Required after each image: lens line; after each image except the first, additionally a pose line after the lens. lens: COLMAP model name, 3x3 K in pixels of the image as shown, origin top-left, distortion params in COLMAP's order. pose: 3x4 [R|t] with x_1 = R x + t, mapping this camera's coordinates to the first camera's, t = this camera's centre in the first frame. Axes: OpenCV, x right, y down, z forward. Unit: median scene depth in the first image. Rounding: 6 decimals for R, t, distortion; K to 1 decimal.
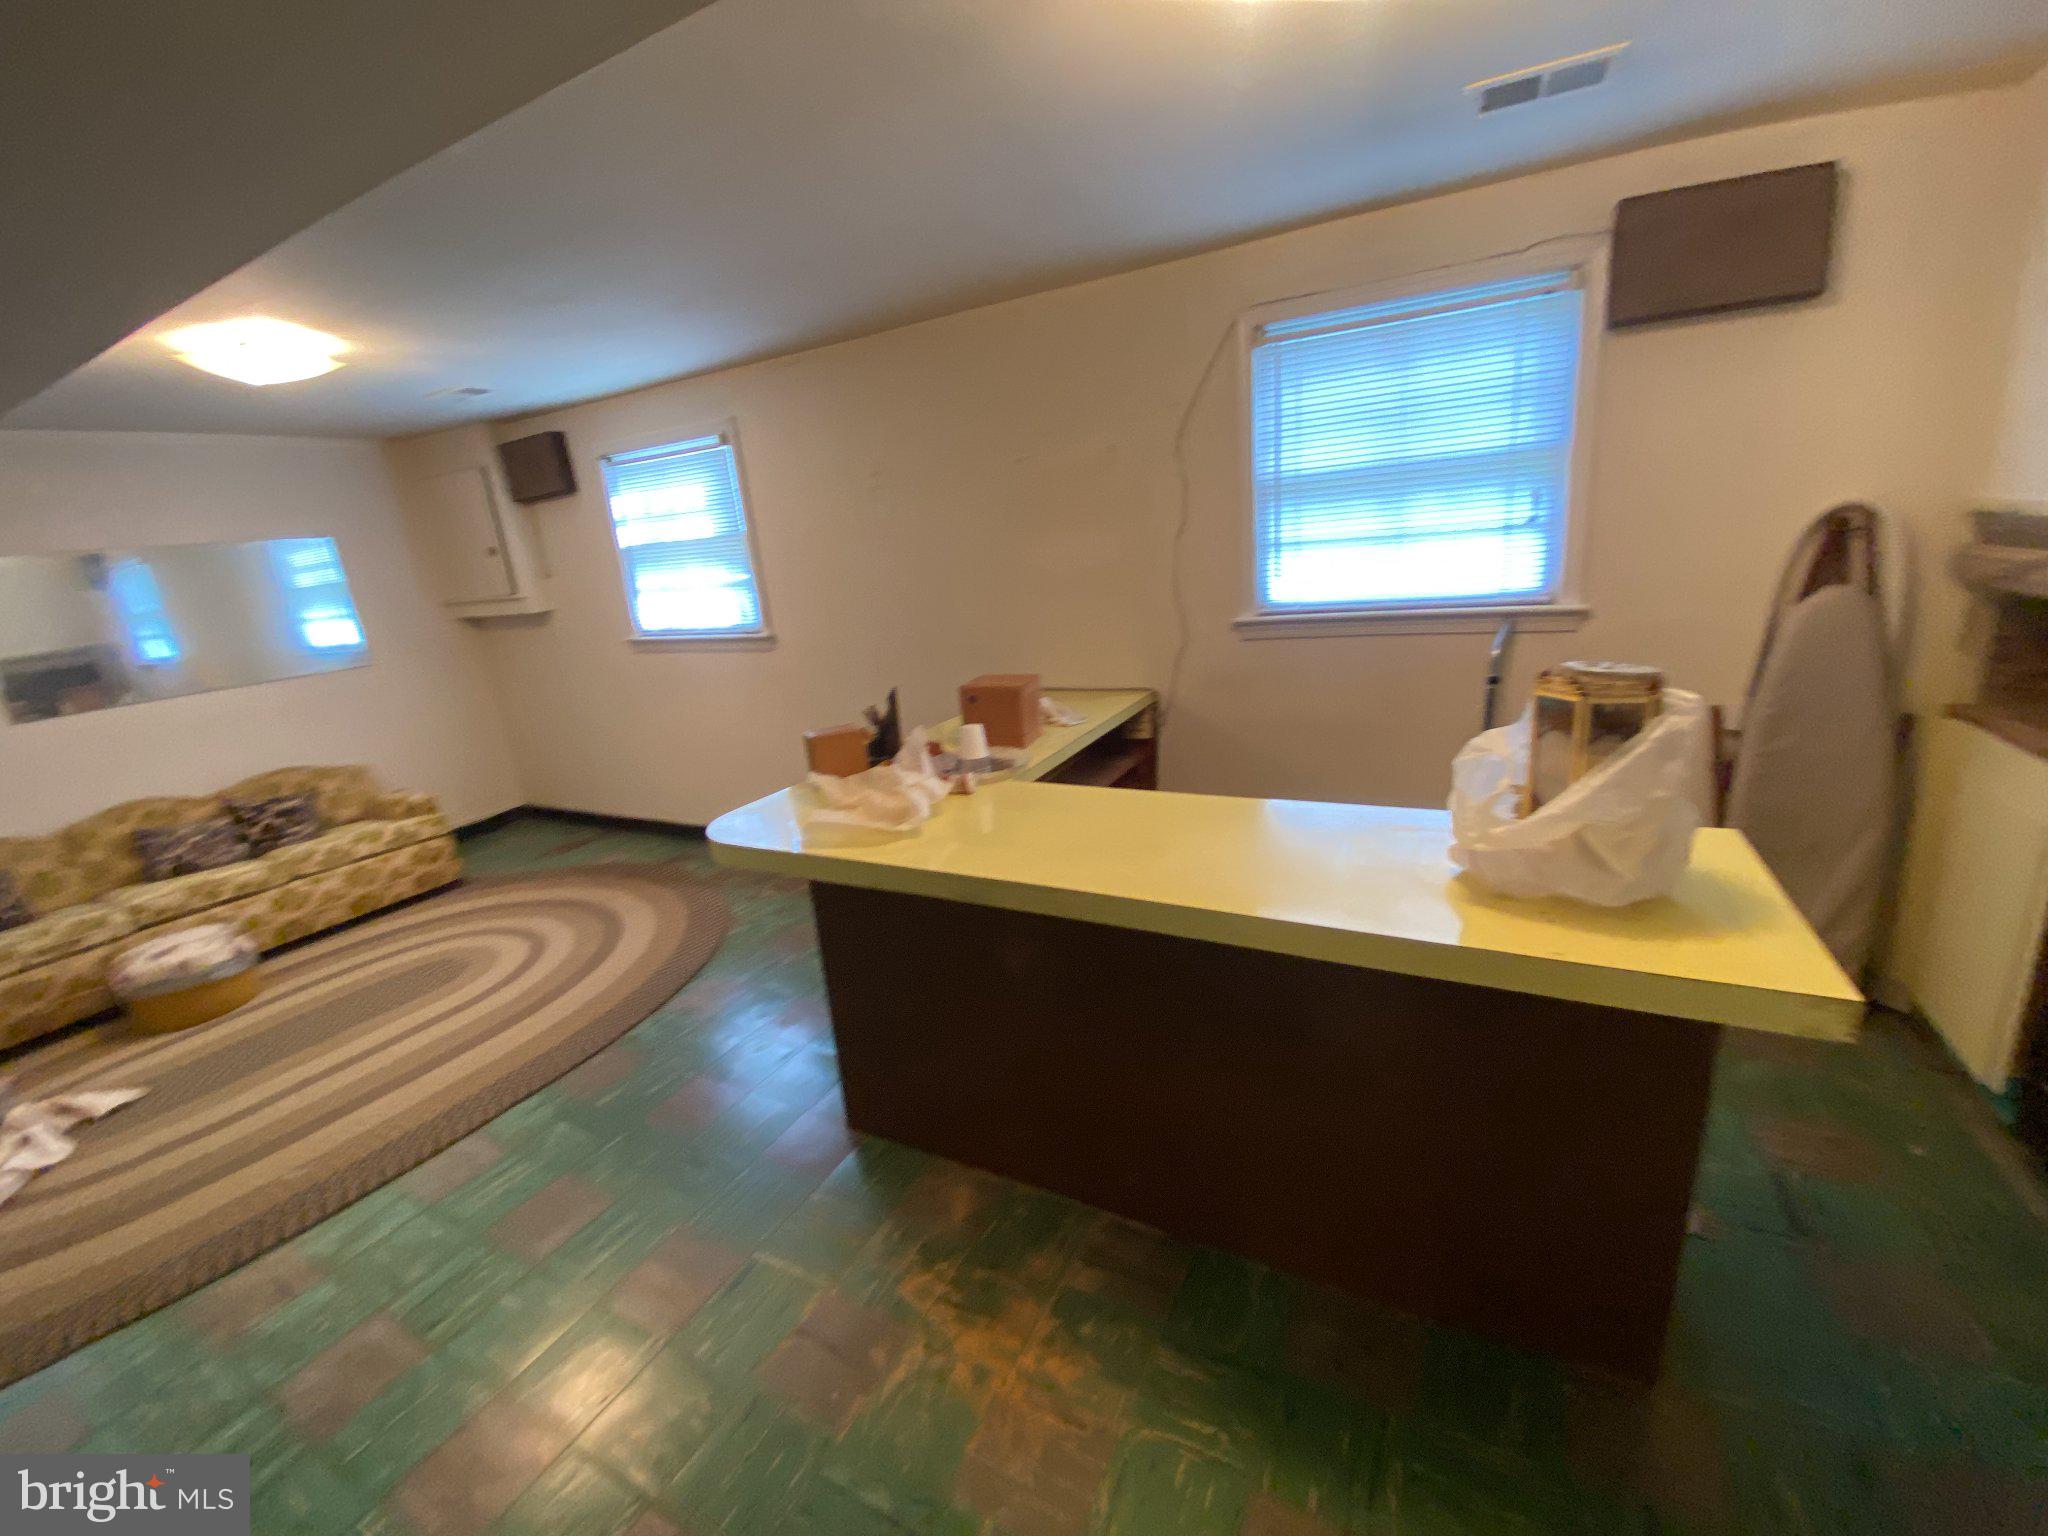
lens RADIAL K [[828.4, 0, 1032.4], [0, 828.4, 766.3], [0, 0, 1]] dist [0.000271, -0.011885]
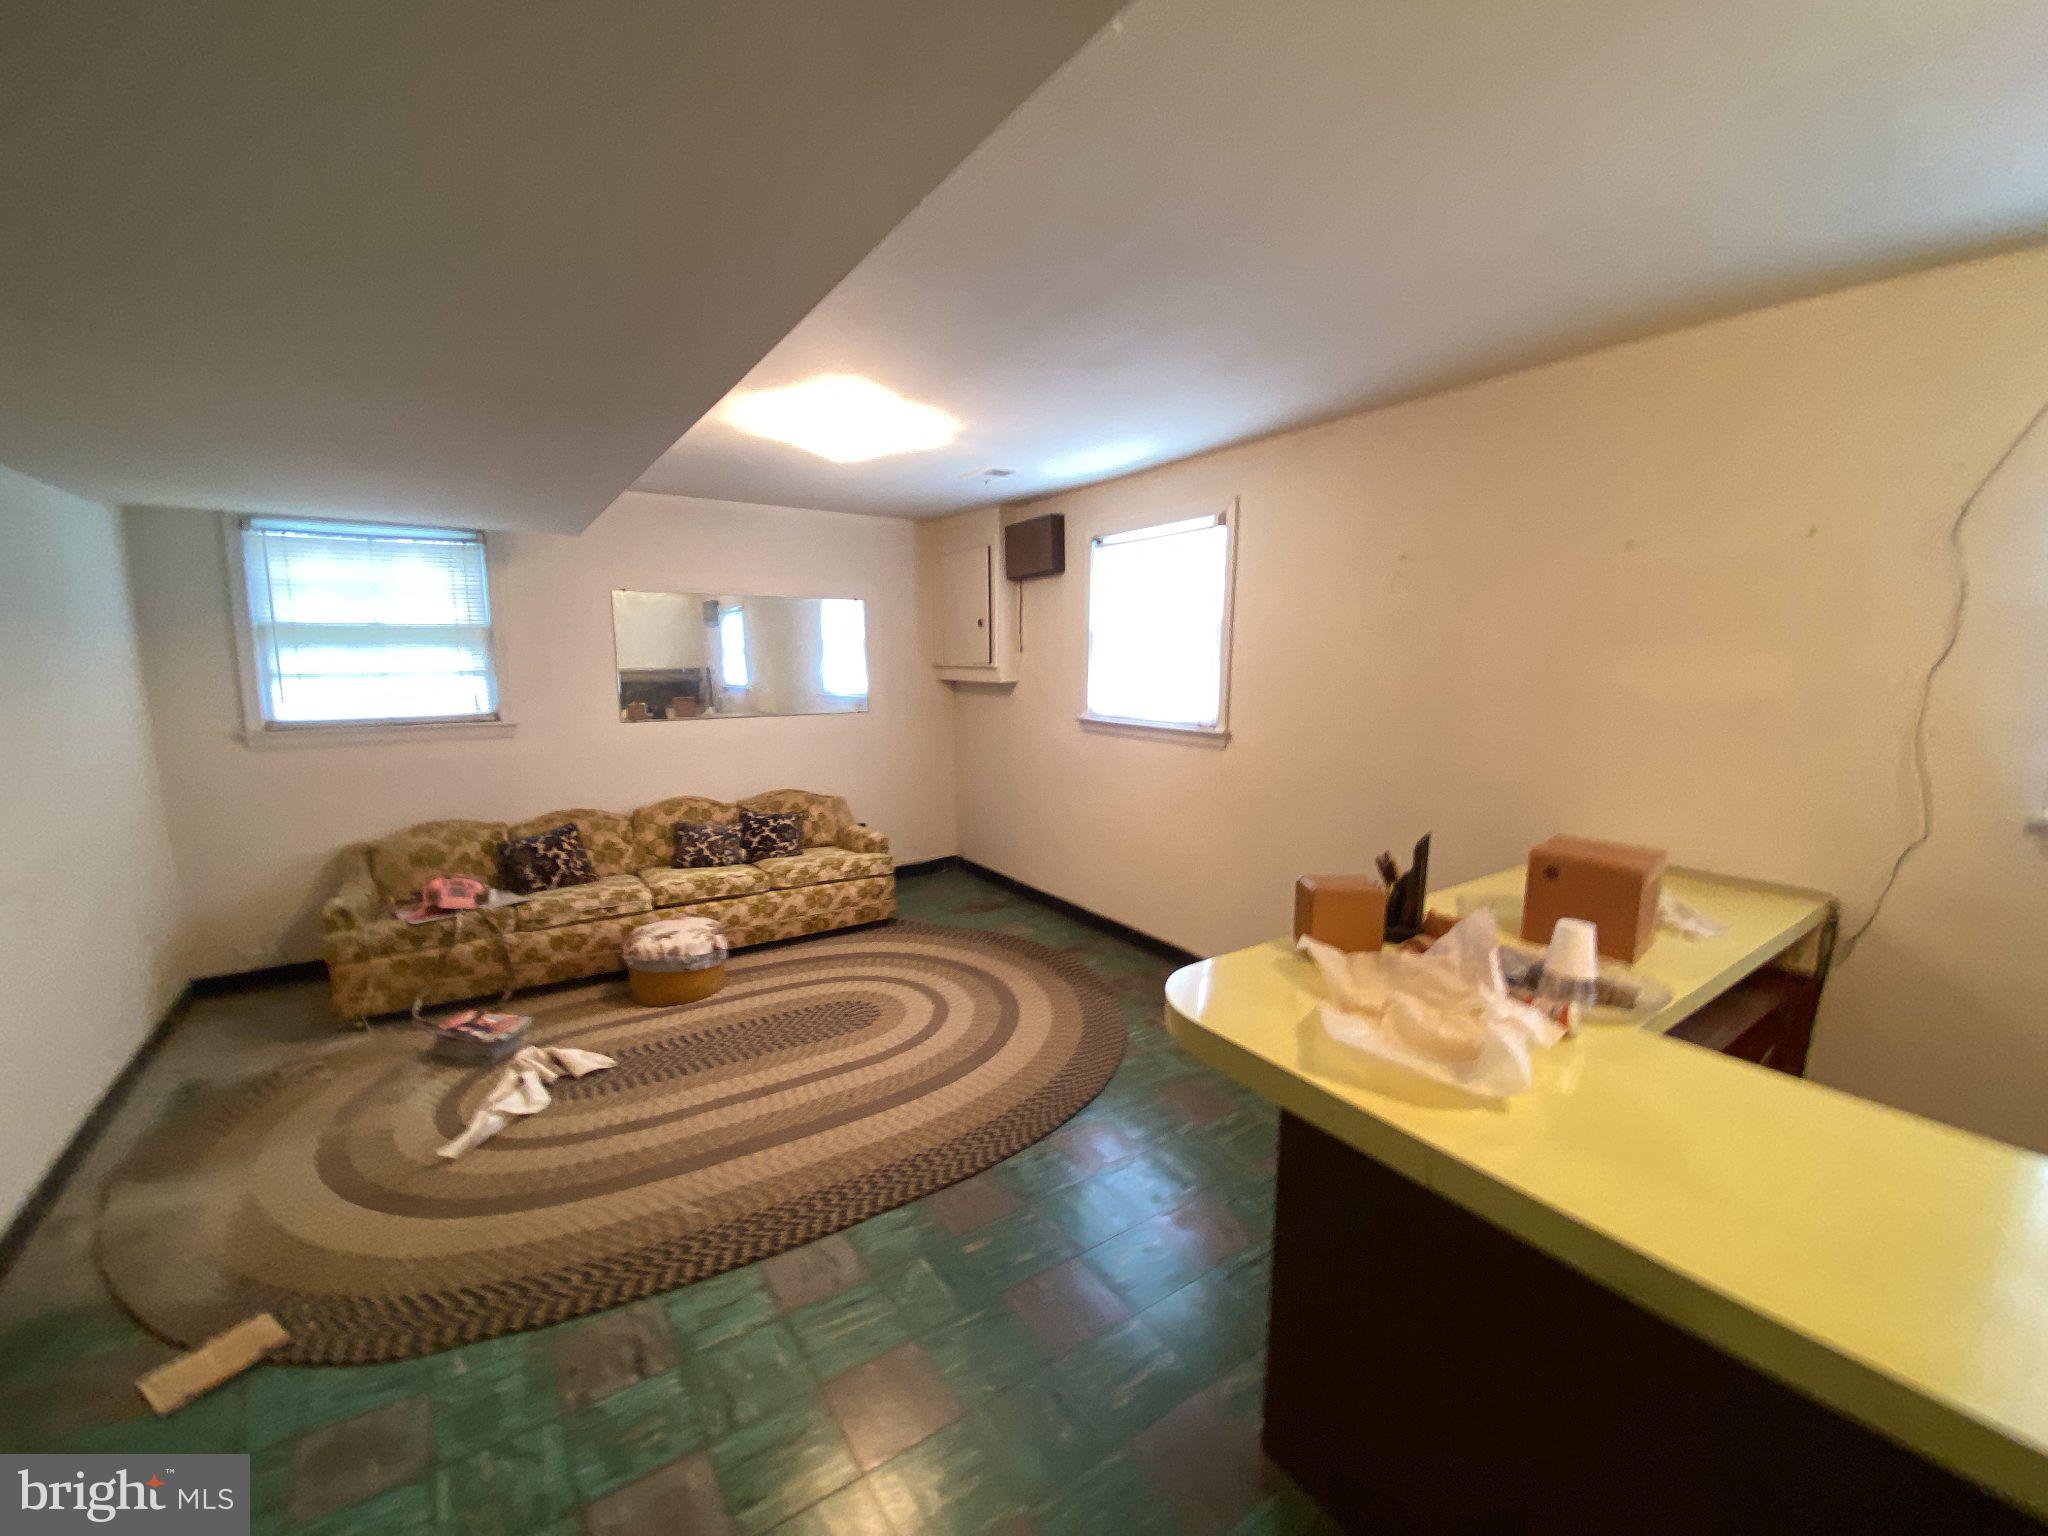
lens RADIAL K [[828.4, 0, 1032.4], [0, 828.4, 766.3], [0, 0, 1]] dist [0.000271, -0.011885]
pose [[0.877016, 0.148327, -0.456992, -0.097063], [-0.200058, 0.977514, -0.066658, -0.024858], [0.436829, 0.149886, 0.886969, 0.131879]]
